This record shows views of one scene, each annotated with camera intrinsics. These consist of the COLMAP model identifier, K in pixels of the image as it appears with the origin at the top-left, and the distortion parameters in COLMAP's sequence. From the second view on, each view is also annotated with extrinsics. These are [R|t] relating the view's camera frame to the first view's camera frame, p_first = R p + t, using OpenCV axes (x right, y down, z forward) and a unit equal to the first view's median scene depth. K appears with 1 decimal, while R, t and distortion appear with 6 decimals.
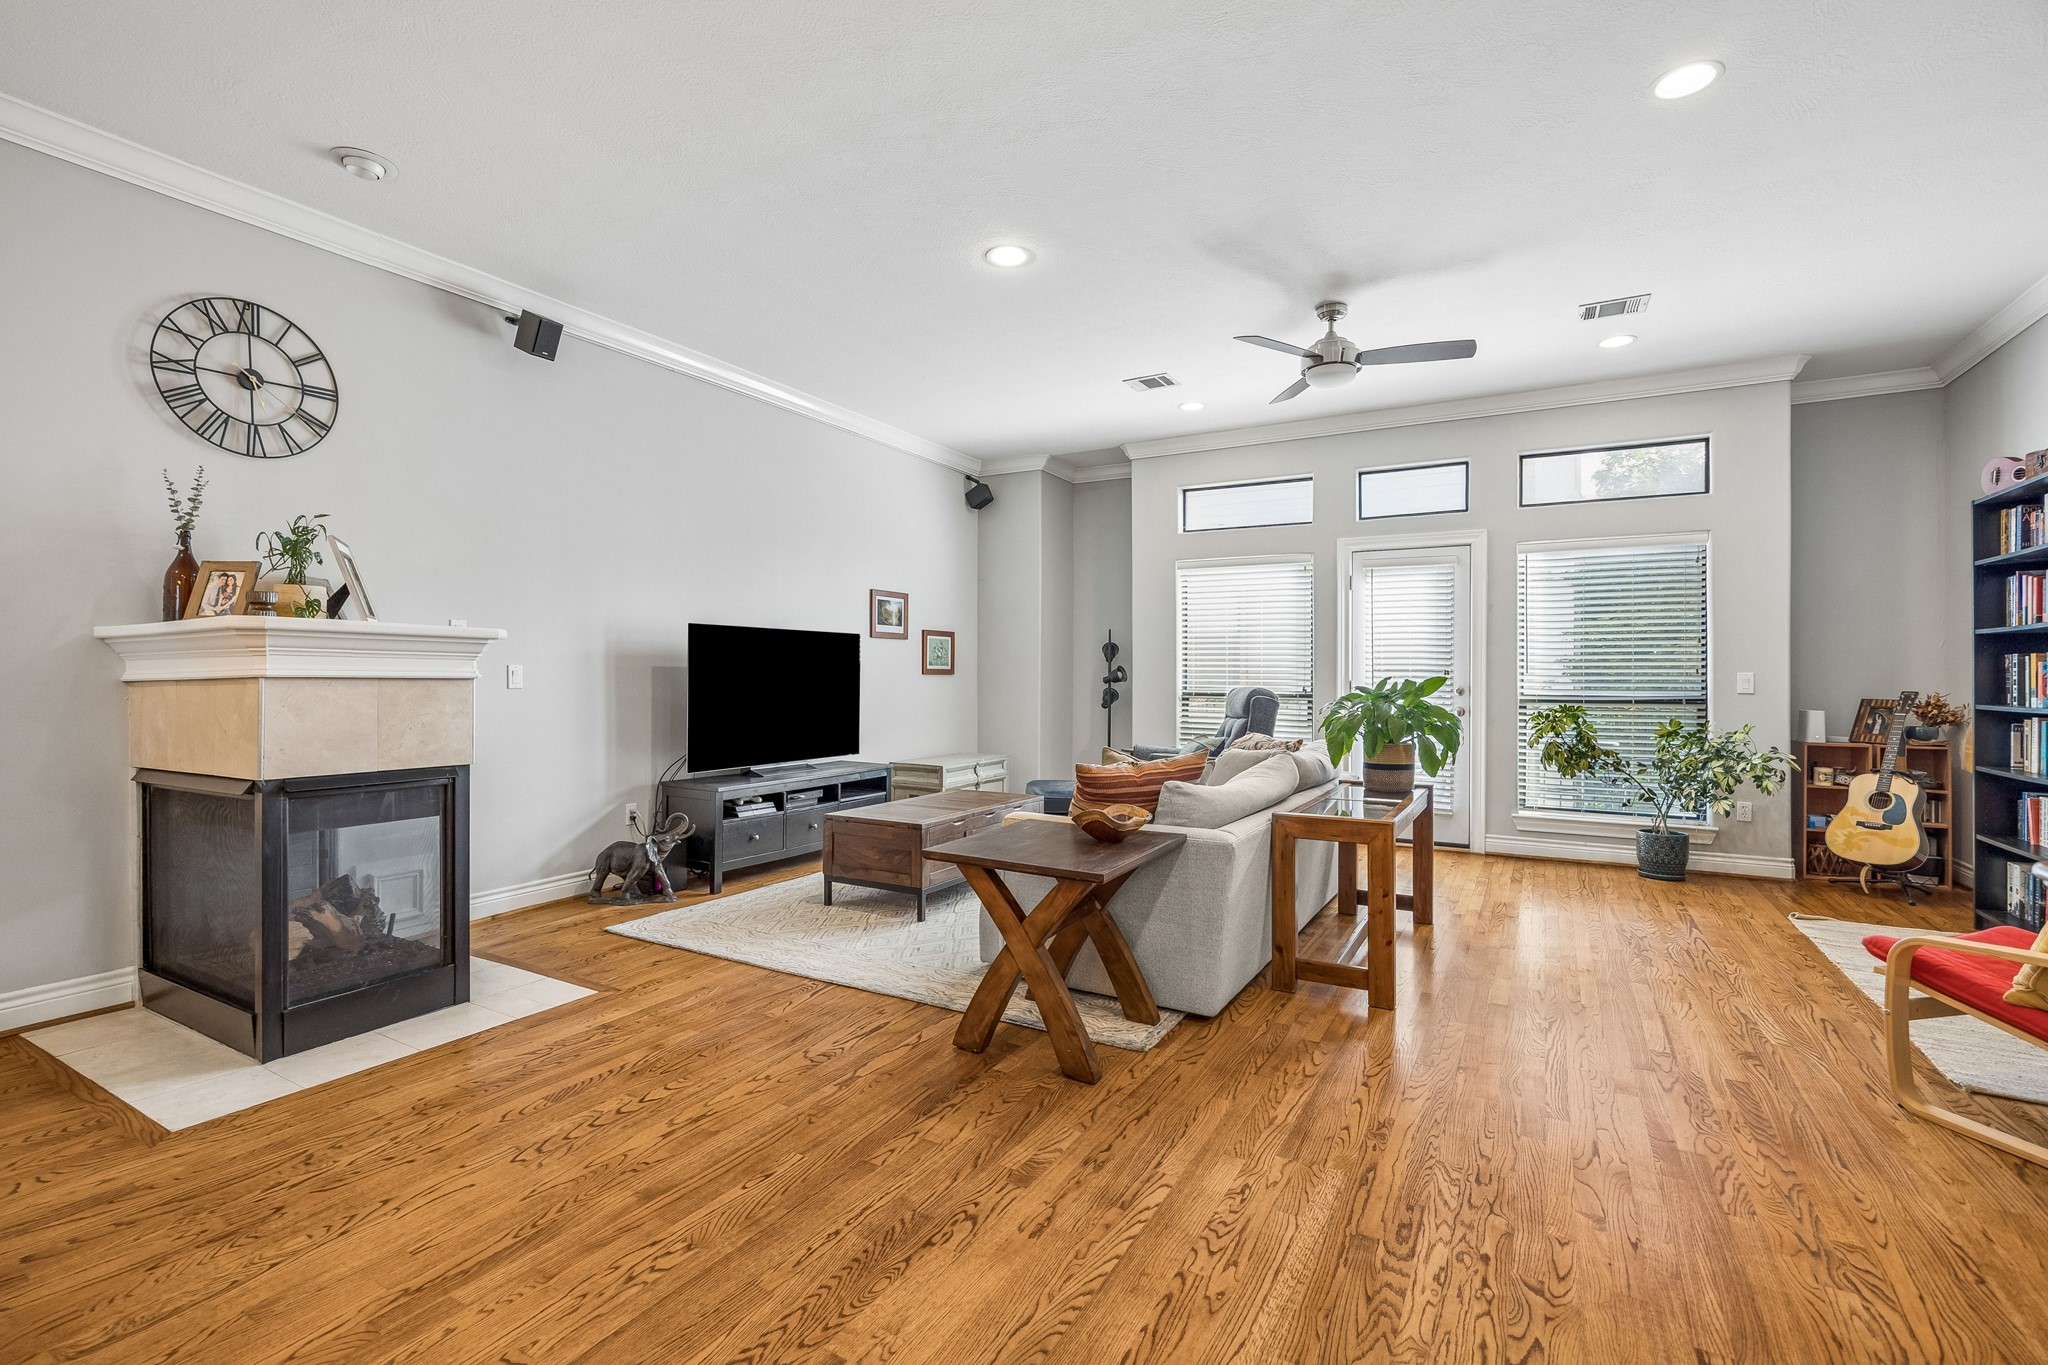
lens RADIAL K [[878.7, 0, 1032.6], [0, 878.7, 677.0], [0, 0, 1]] dist [-0.016359, -0.000634]
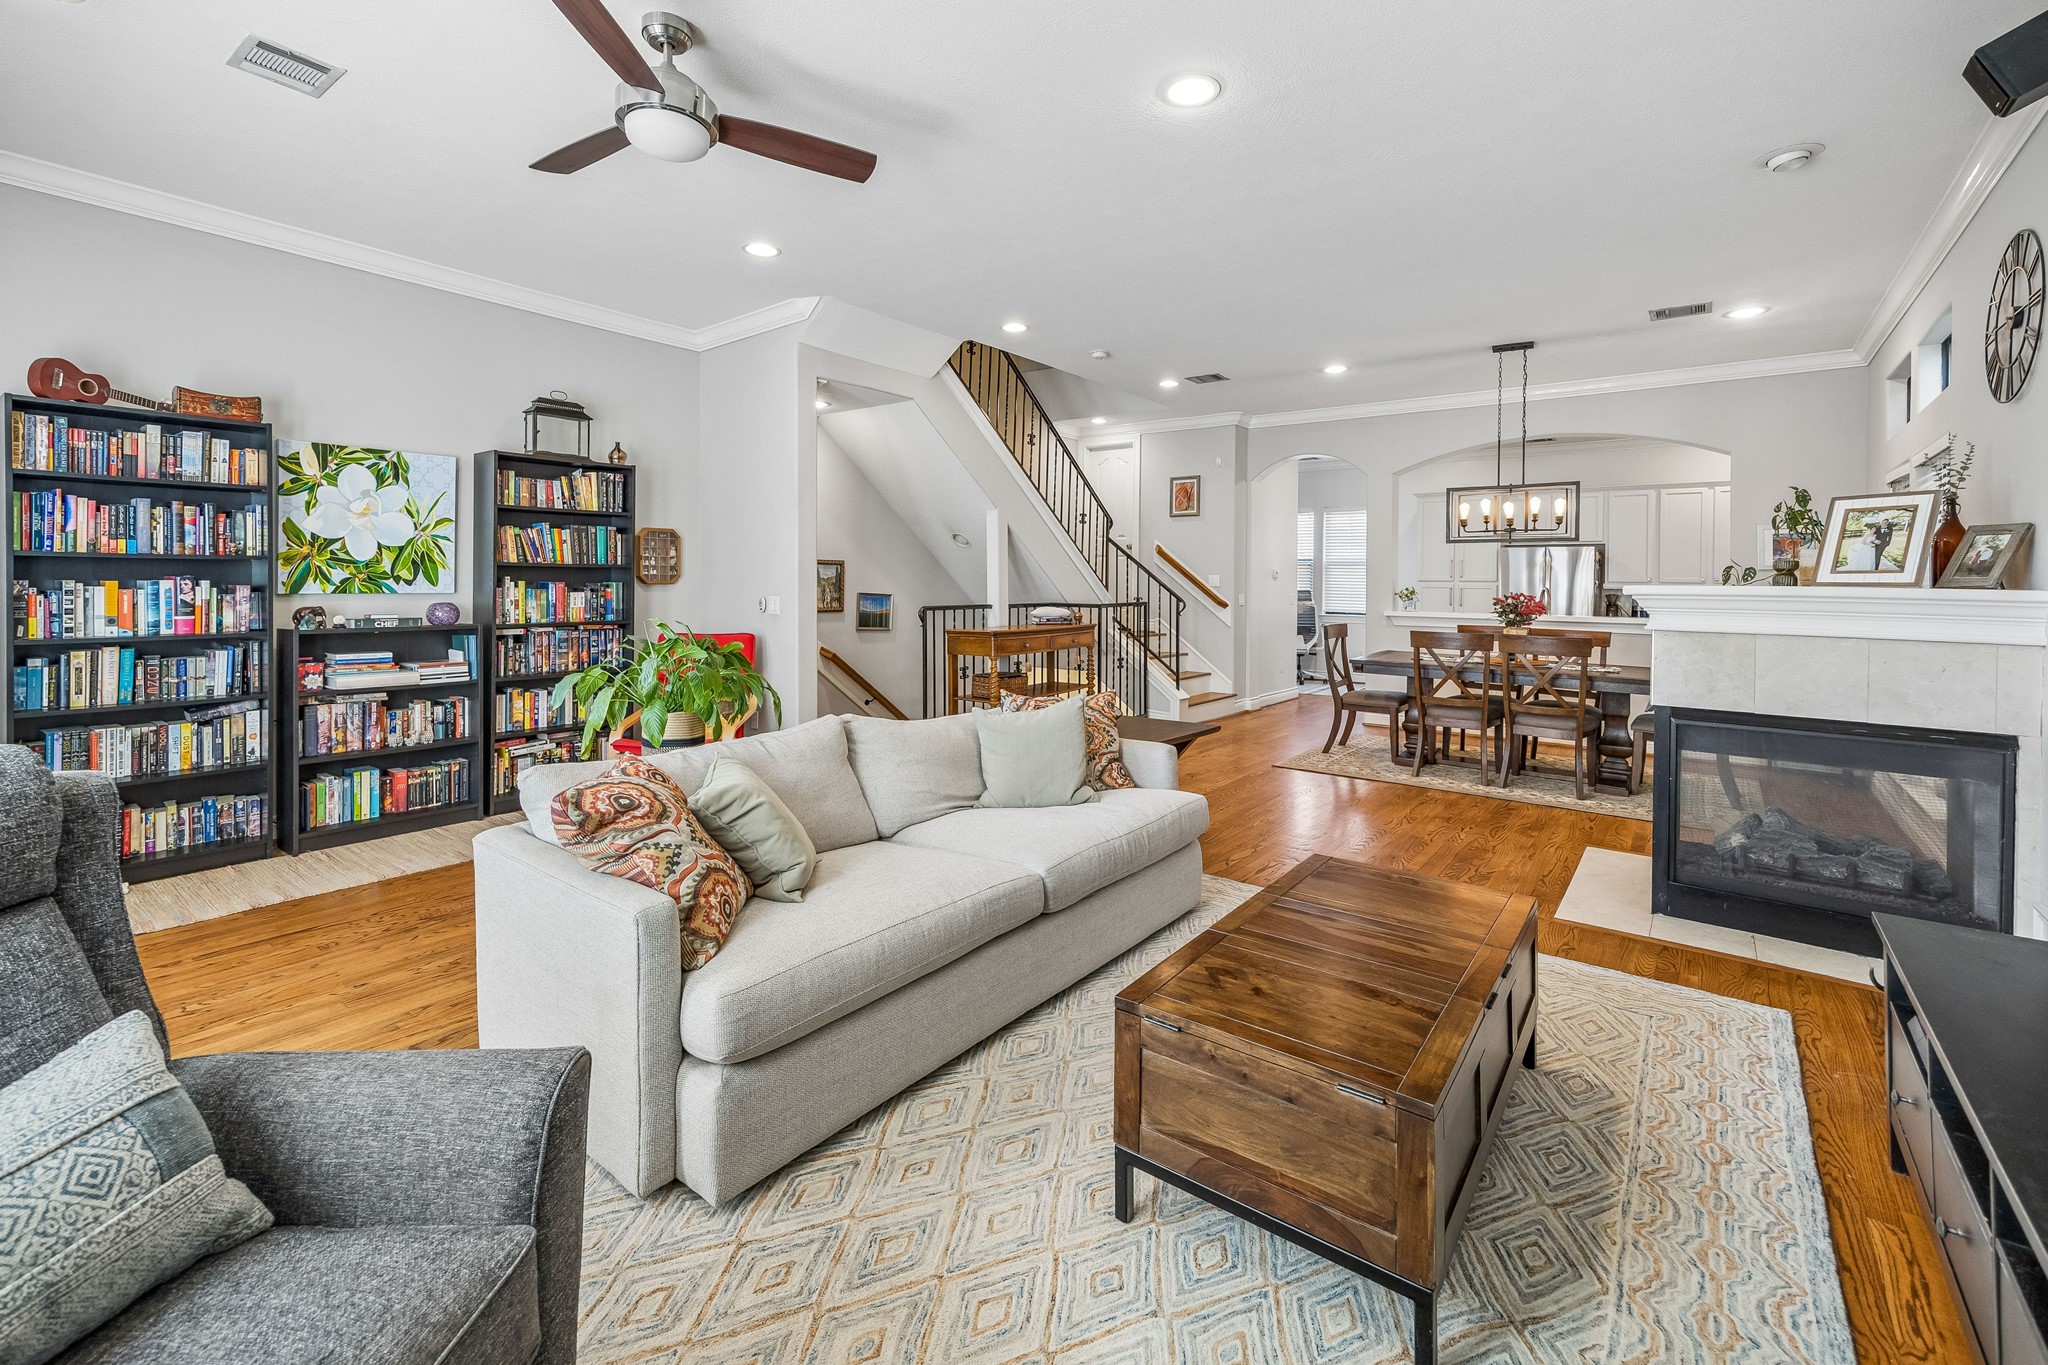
lens RADIAL K [[875.6, 0, 1026.4], [0, 875.6, 590.3], [0, 0, 1]] dist [0.004928, 0.000278]
pose [[-0.988908, -0.015606, 0.147706, -0.003809], [-0.013841, 0.999820, 0.012971, -0.037528], [-0.147882, 0.010782, -0.988946, 1.562553]]
